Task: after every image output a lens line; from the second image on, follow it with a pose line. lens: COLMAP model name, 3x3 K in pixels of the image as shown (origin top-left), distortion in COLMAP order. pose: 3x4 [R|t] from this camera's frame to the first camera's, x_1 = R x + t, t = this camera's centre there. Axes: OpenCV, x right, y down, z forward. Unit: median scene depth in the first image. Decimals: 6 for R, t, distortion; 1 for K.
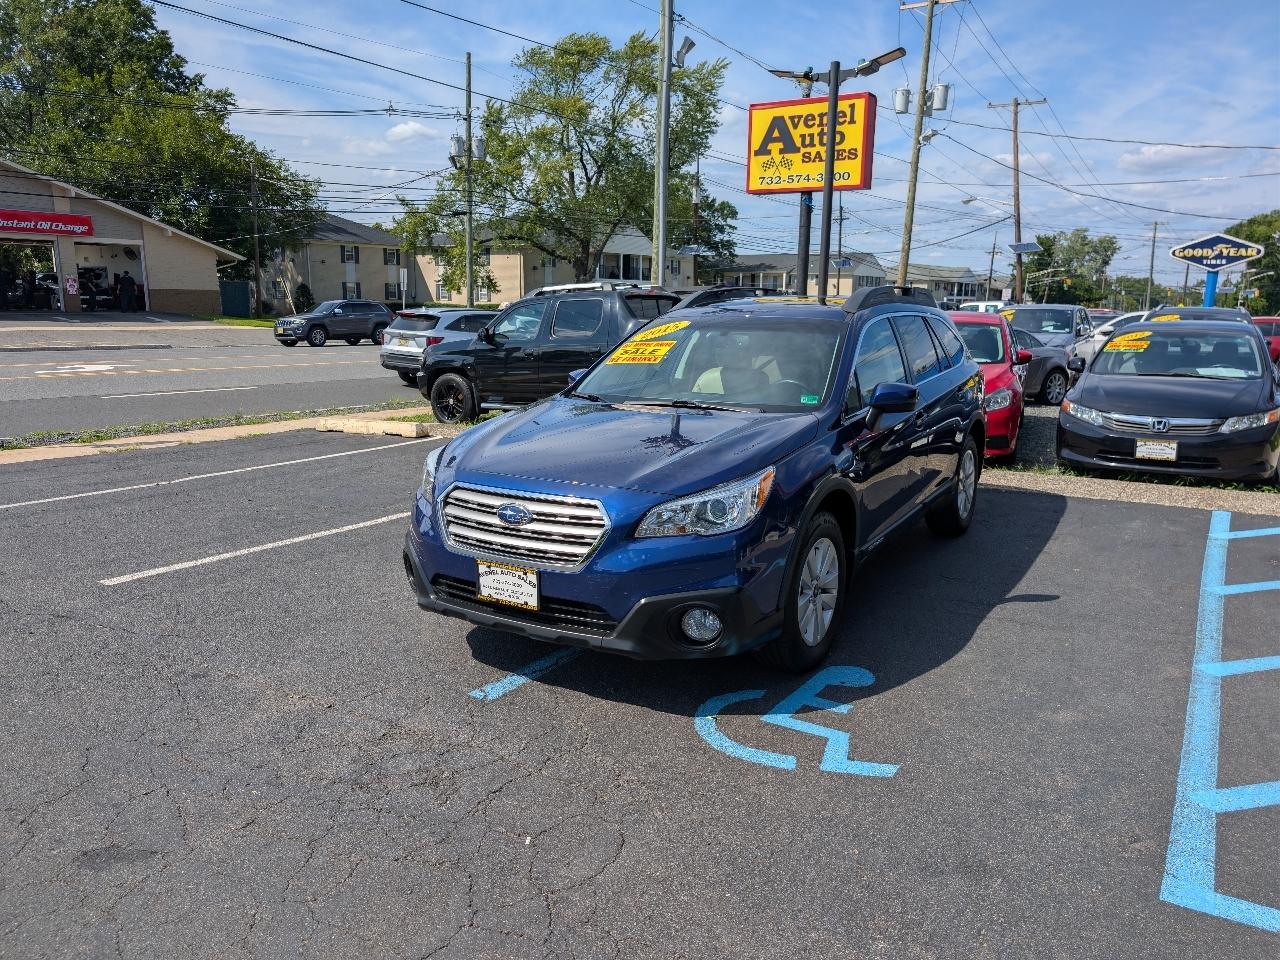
lens RADIAL K [[923.6, 0, 651.2], [0, 923.6, 479.0], [0, 0, 1]] dist [0.014740, -0.007154]
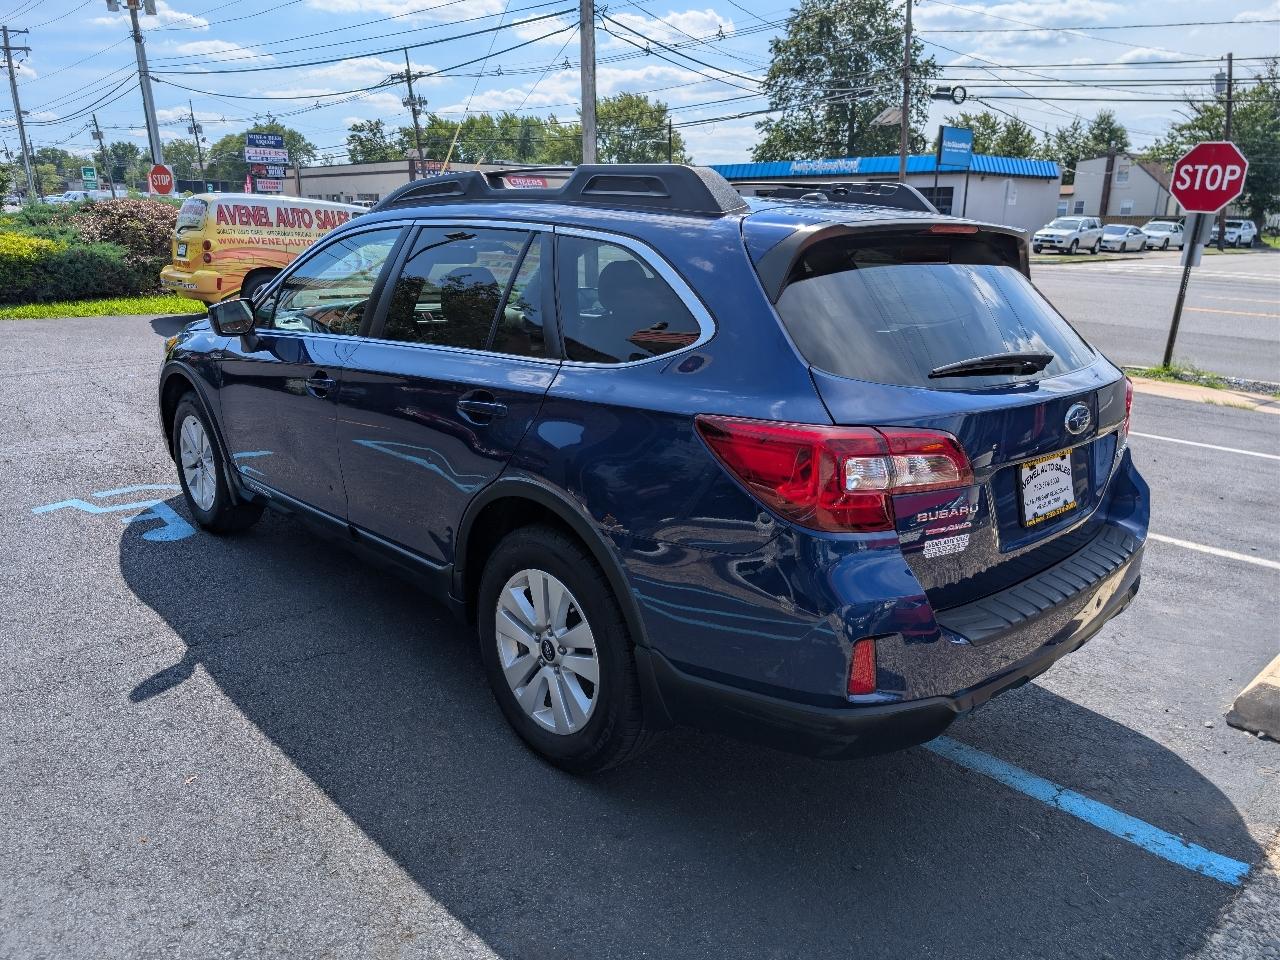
lens RADIAL K [[923.6, 0, 640.1], [0, 923.6, 487.5], [0, 0, 1]] dist [0.014740, -0.007154]
pose [[-0.272314, 0.253389, -0.928245, 0.109700], [-0.203302, 0.927772, 0.312902, -0.031576], [0.940486, 0.273922, -0.201131, 0.175233]]
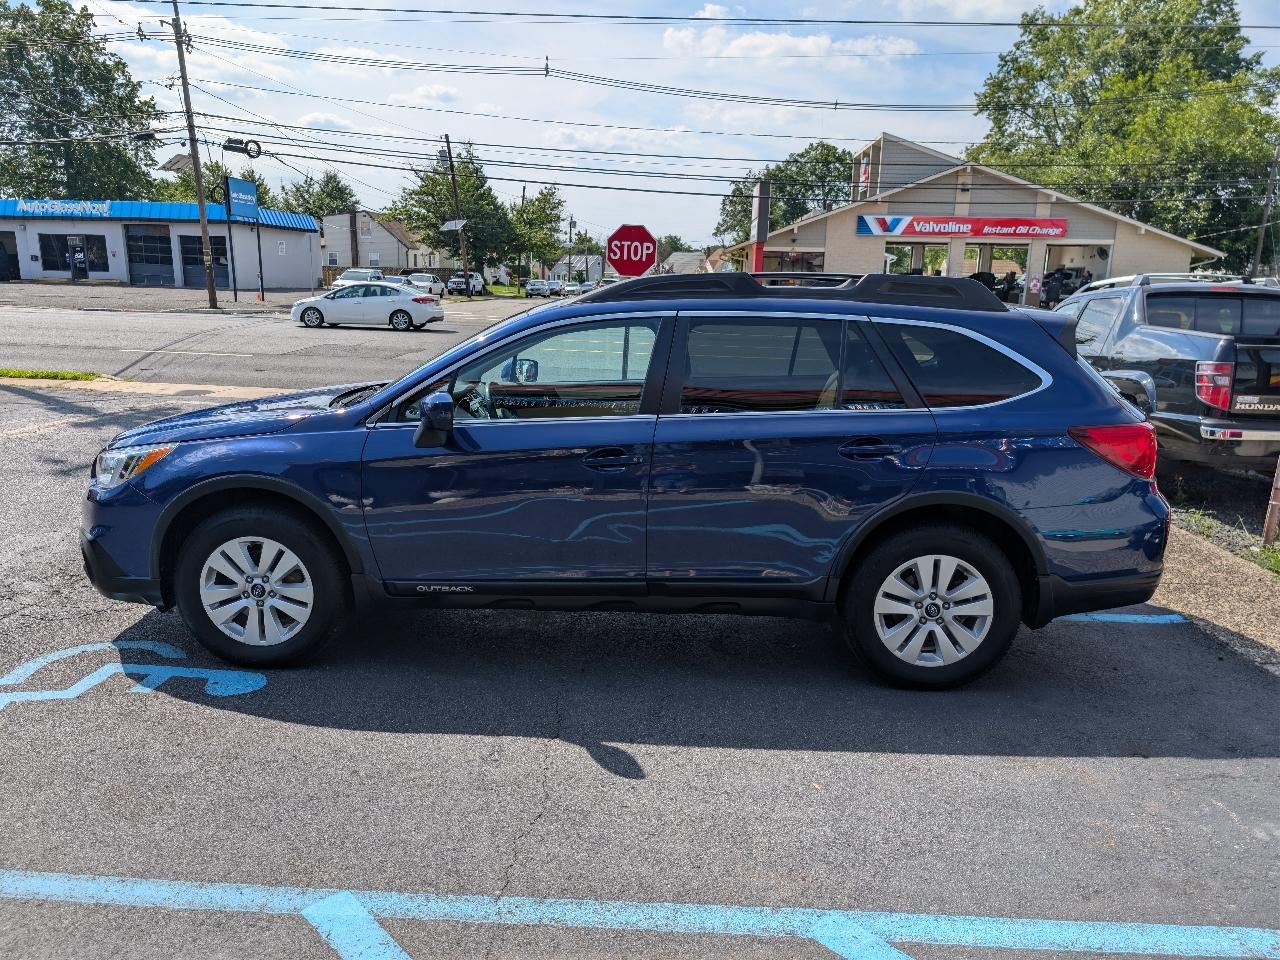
lens RADIAL K [[923.6, 0, 640.0], [0, 923.6, 489.9], [0, 0, 1]] dist [0.014740, -0.007154]
pose [[0.482124, 0.192083, -0.854787, 0.117106], [-0.183340, 0.976187, 0.115955, -0.016391], [0.856705, 0.100811, 0.505860, 0.084987]]
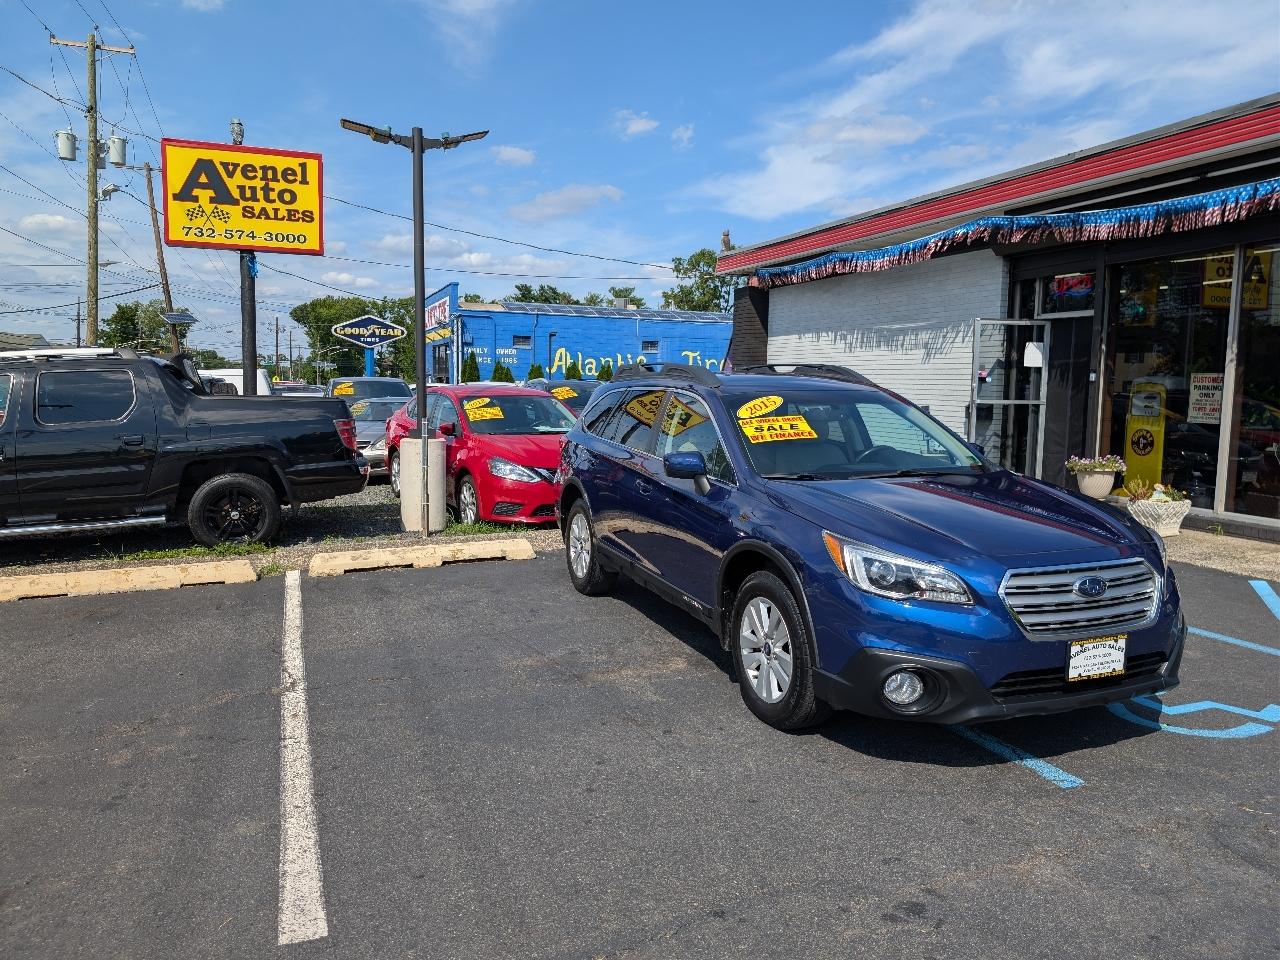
lens RADIAL K [[923.6, 0, 650.3], [0, 923.6, 474.2], [0, 0, 1]] dist [0.014740, -0.007154]
pose [[0.595838, -0.084564, 0.798640, -0.110355], [0.148781, 0.988850, -0.006296, -0.013273], [-0.789203, 0.122574, 0.601776, 0.067756]]
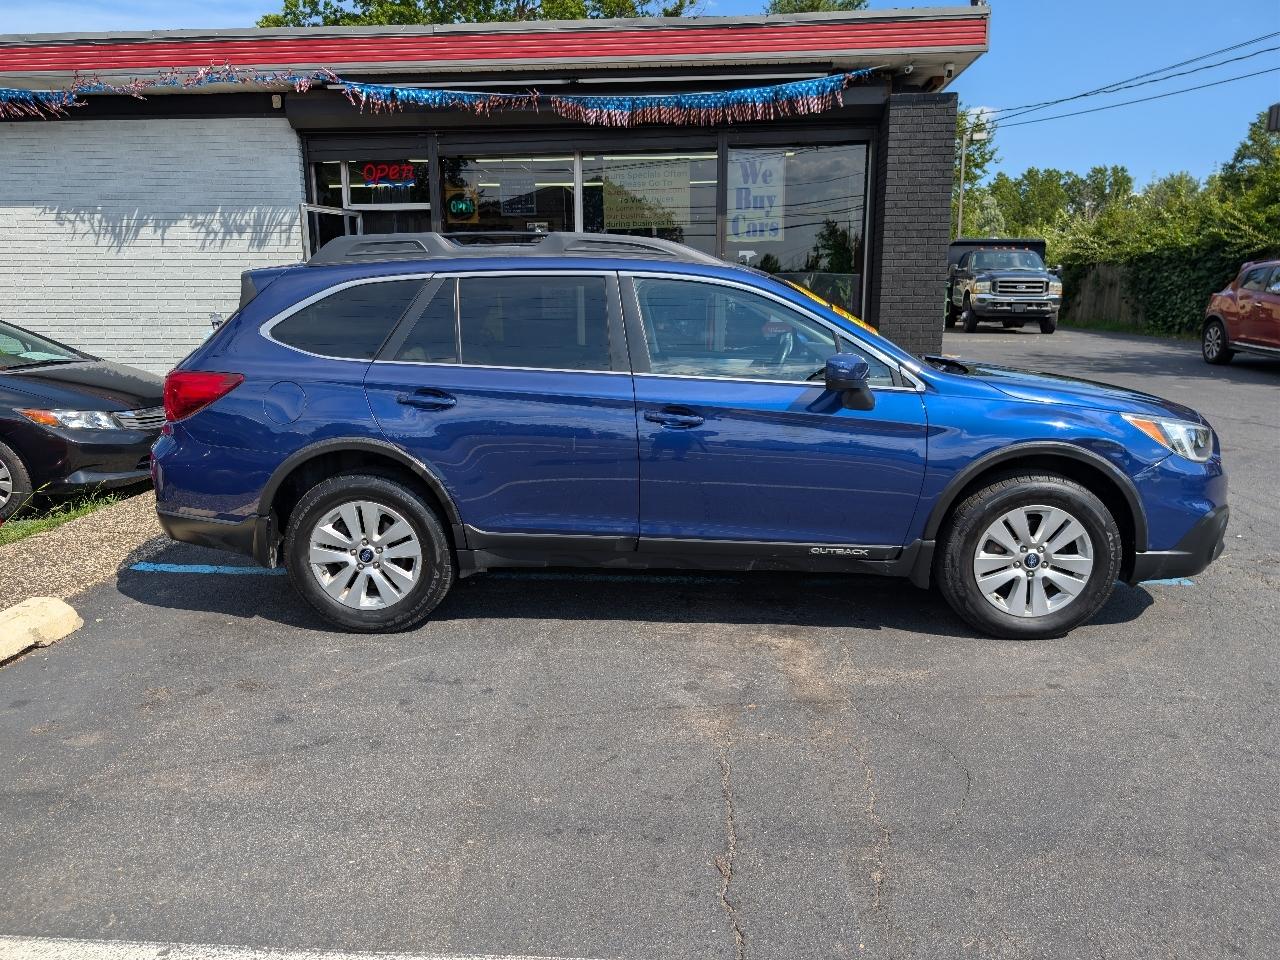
lens RADIAL K [[923.6, 0, 637.3], [0, 923.6, 493.0], [0, 0, 1]] dist [0.014740, -0.007154]
pose [[-0.478987, -0.190606, 0.856879, -0.080629], [0.170263, 0.937431, 0.303699, -0.034527], [-0.861152, 0.291363, -0.416564, 0.195640]]
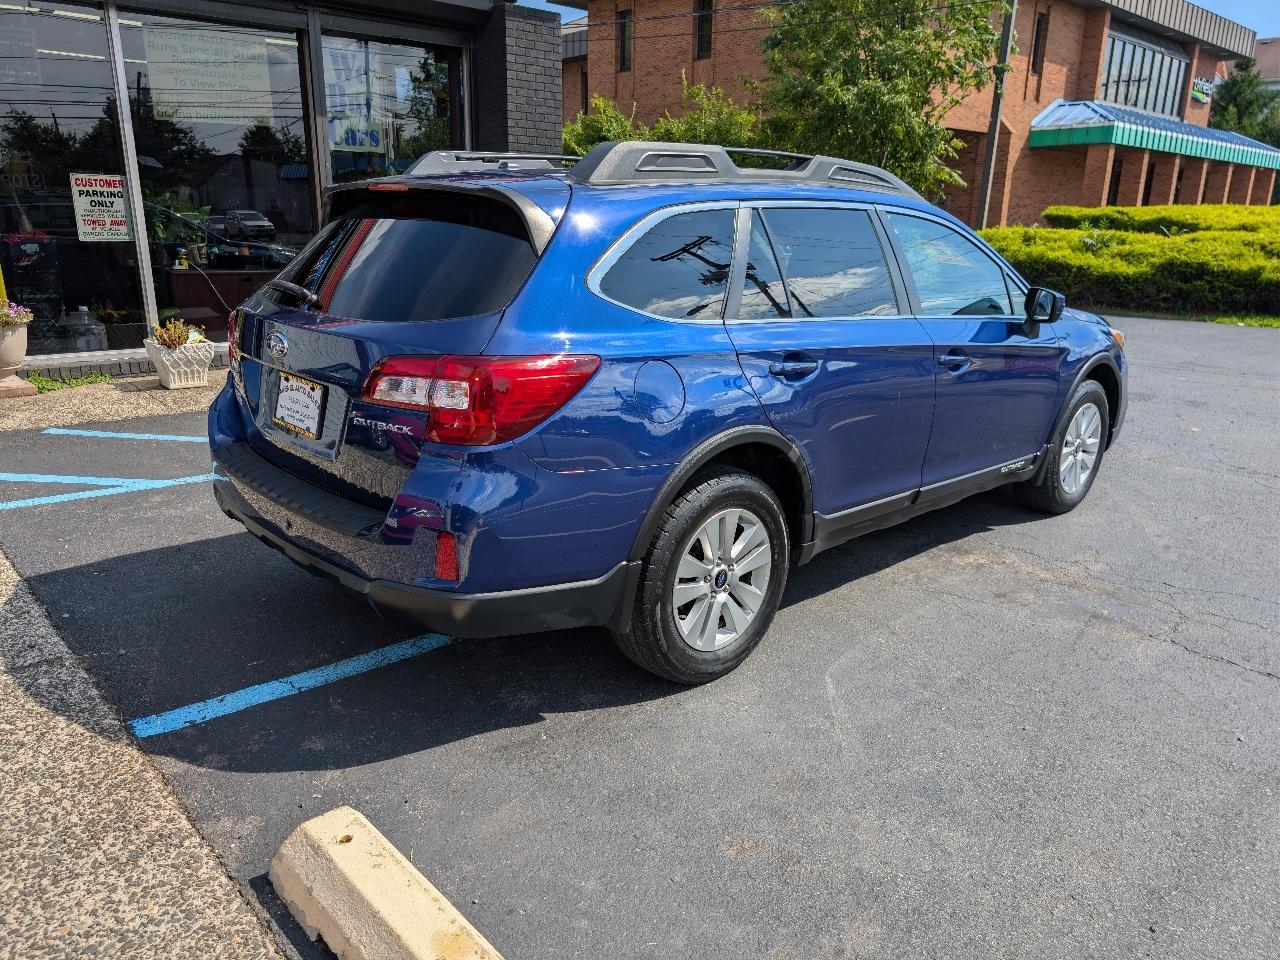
lens RADIAL K [[923.6, 0, 647.7], [0, 923.6, 490.9], [0, 0, 1]] dist [0.014740, -0.007154]
pose [[-0.963881, -0.101594, 0.246197, 0.004179], [0.024032, 0.887442, 0.460293, -0.044125], [-0.265248, 0.449584, -0.852946, 0.243305]]
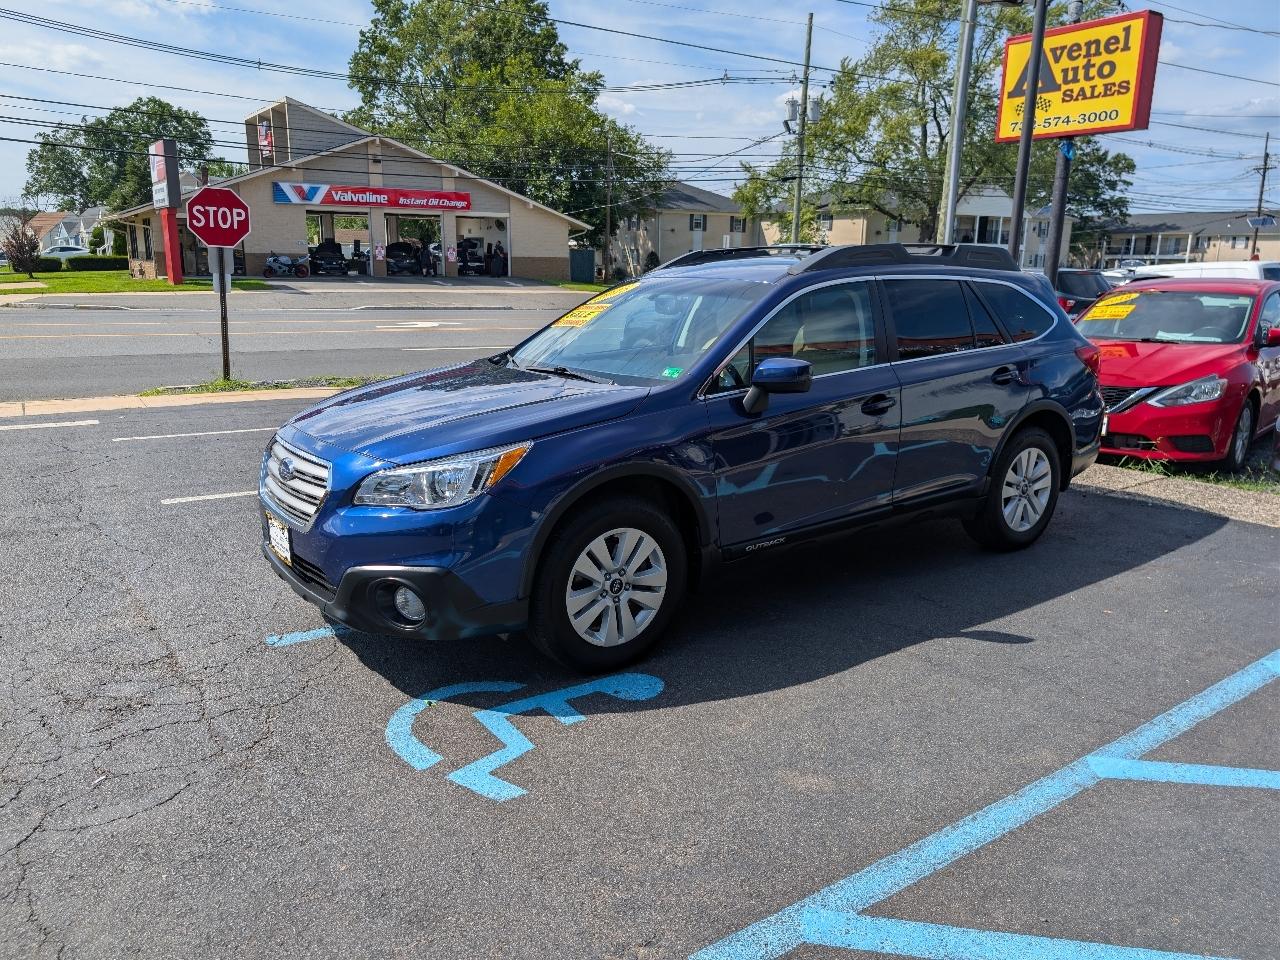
lens RADIAL K [[923.6, 0, 633.5], [0, 923.6, 468.0], [0, 0, 1]] dist [0.014740, -0.007154]
pose [[0.918261, 0.085096, -0.386724, 0.053148], [-0.076179, 0.996356, 0.038358, -0.002777], [0.388579, -0.005763, 0.921398, 0.018927]]
